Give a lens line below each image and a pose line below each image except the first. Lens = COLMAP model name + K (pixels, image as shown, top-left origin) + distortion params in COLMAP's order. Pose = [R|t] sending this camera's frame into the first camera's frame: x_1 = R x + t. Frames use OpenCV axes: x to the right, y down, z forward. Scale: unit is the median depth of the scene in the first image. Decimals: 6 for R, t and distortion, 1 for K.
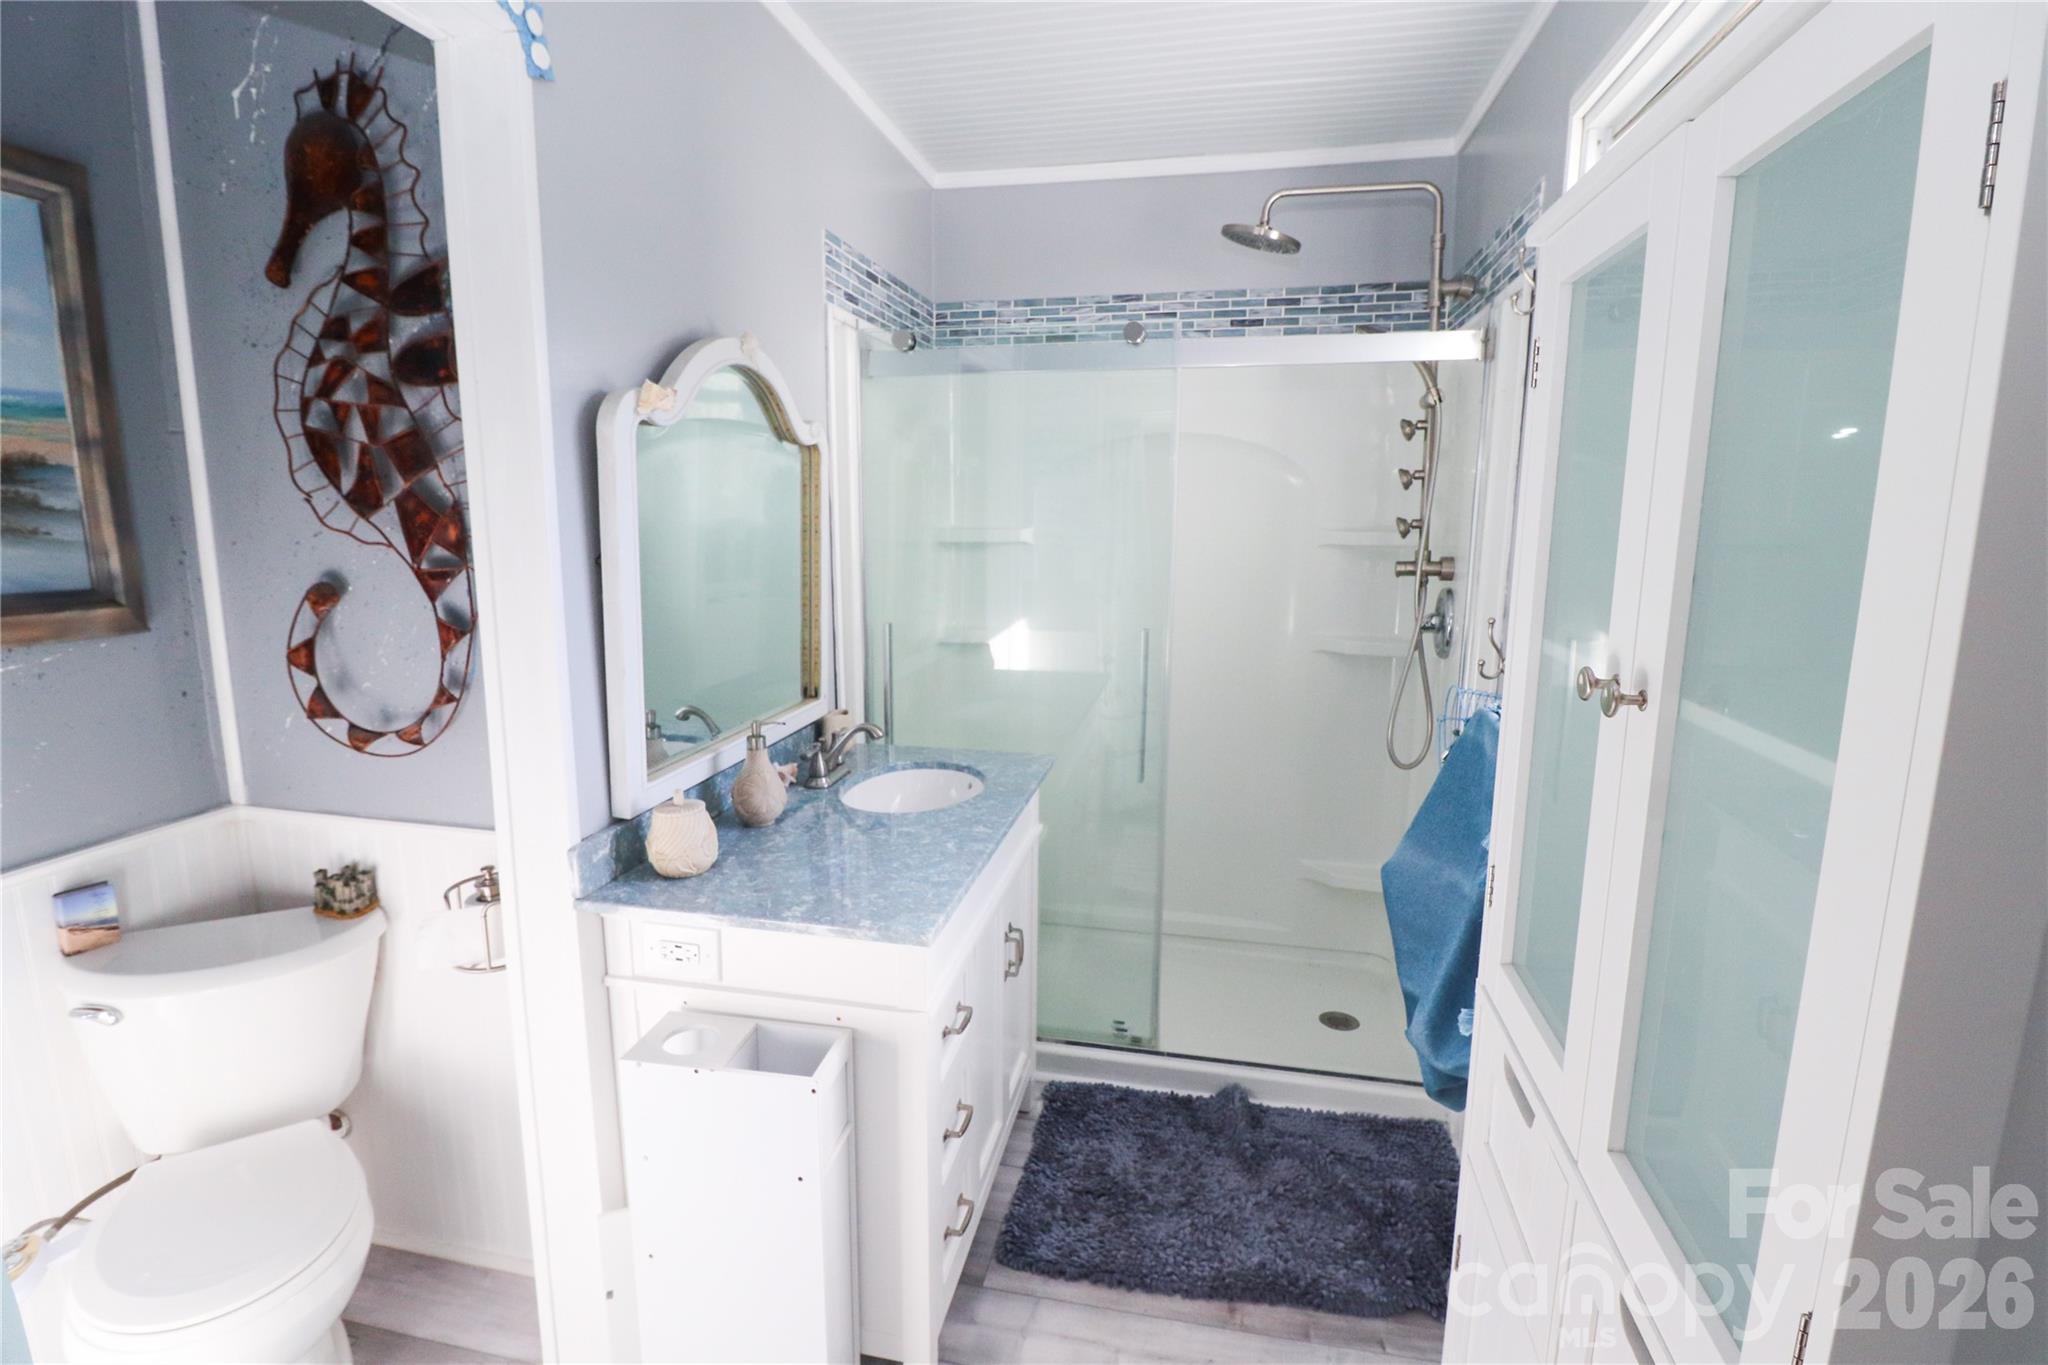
lens RADIAL K [[959.7, 0, 1025.2], [0, 959.7, 674.4], [0, 0, 1]] dist [-0.001960, -0.000179]
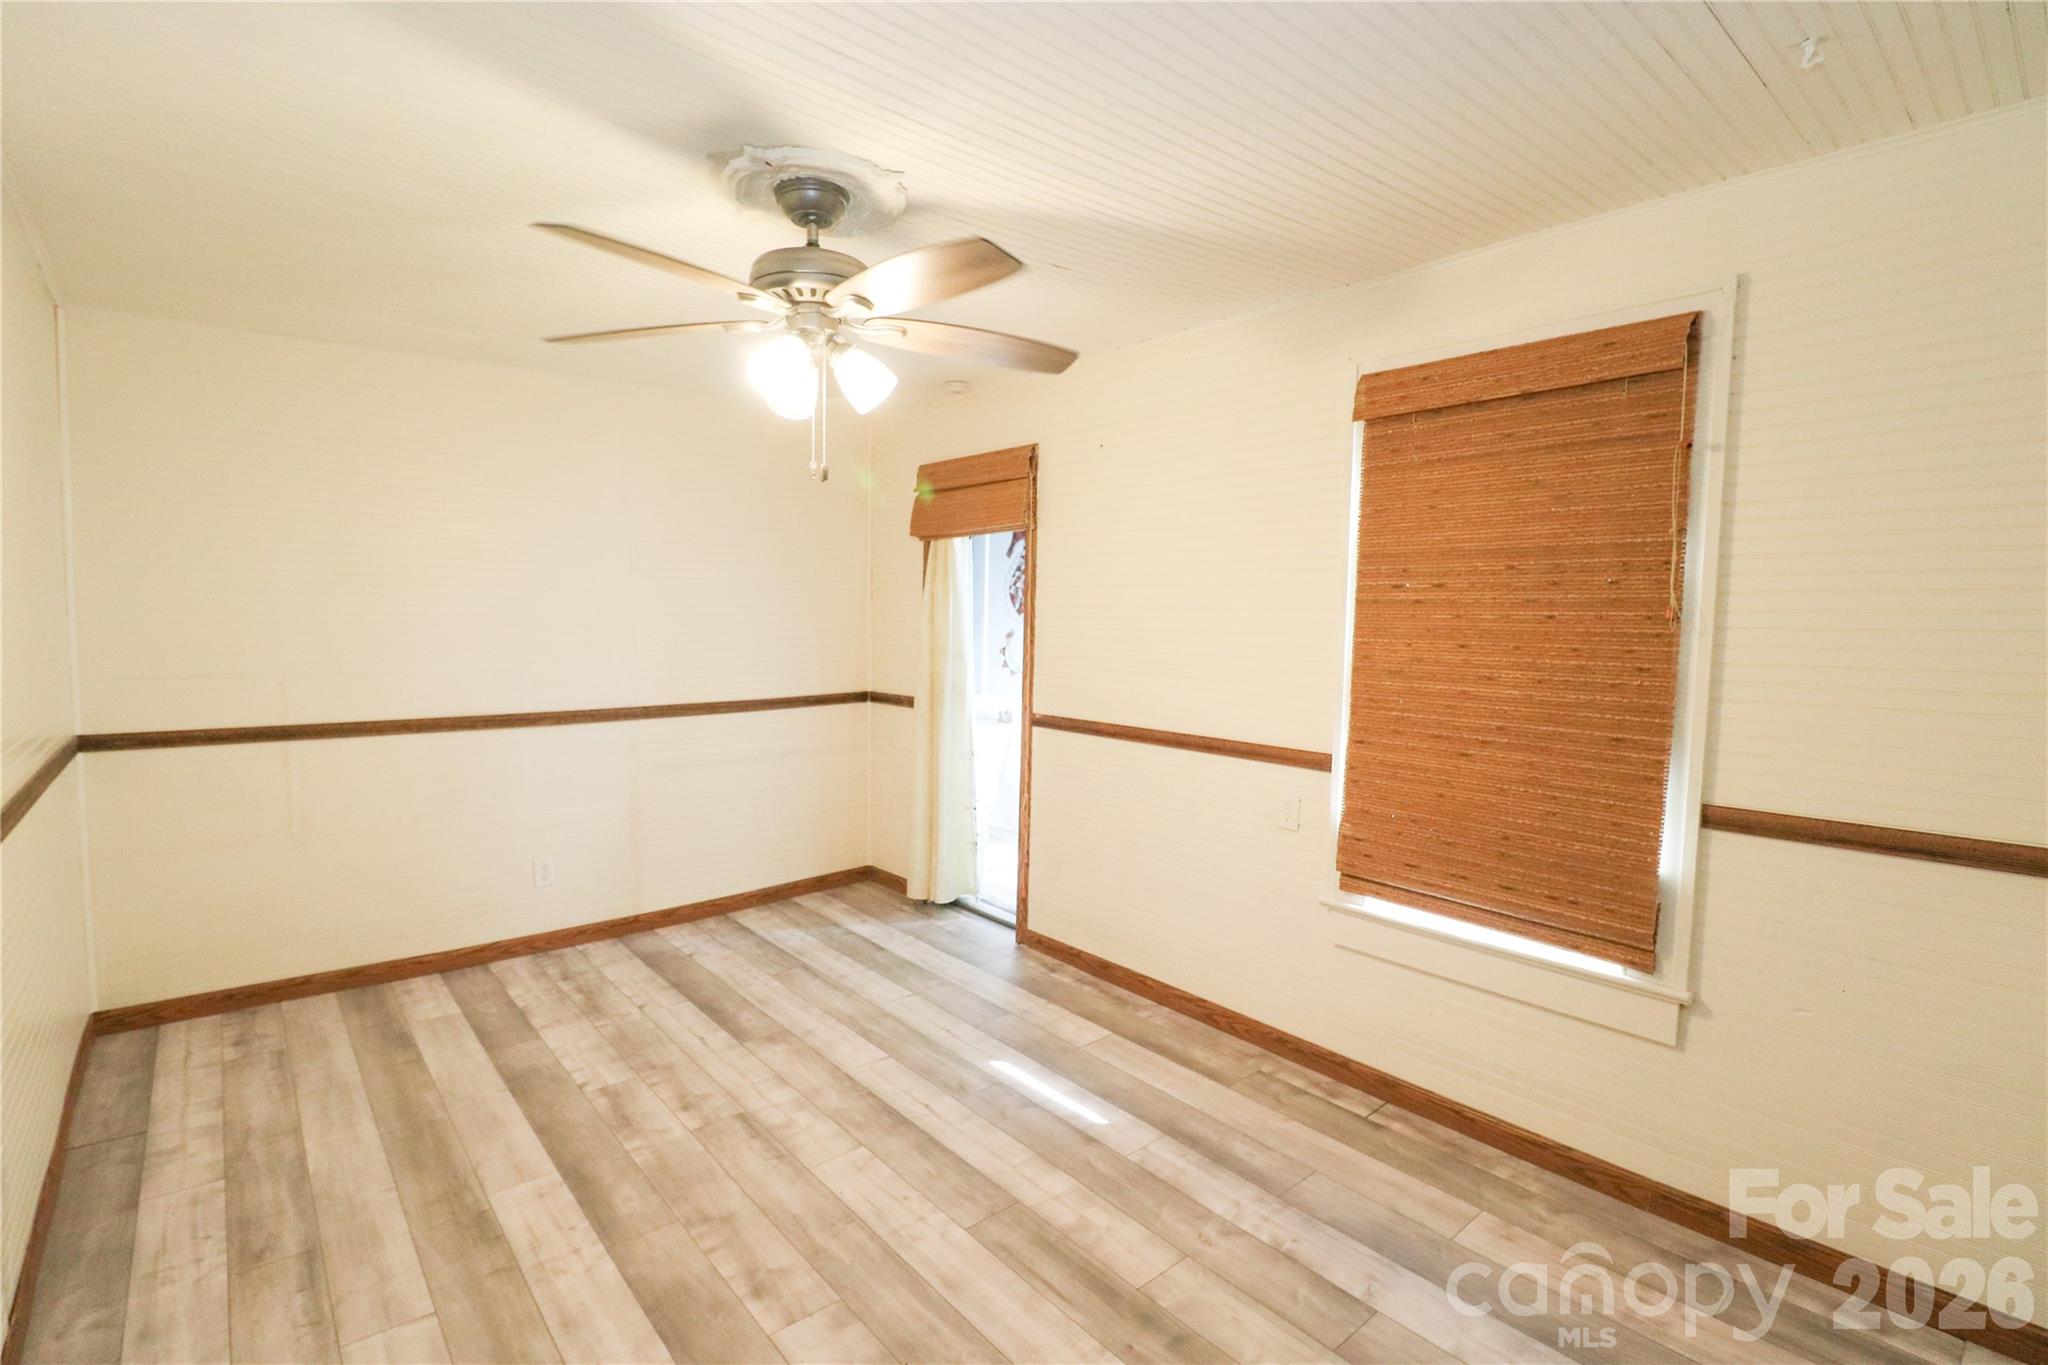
lens RADIAL K [[959.7, 0, 1023.3], [0, 959.7, 681.5], [0, 0, 1]] dist [-0.001960, -0.000179]
pose [[0.793189, 0.051478, -0.606795, 1.681336], [-0.108171, 0.992485, -0.057199, 0.317620], [0.599291, 0.111007, 0.792797, -2.025032]]
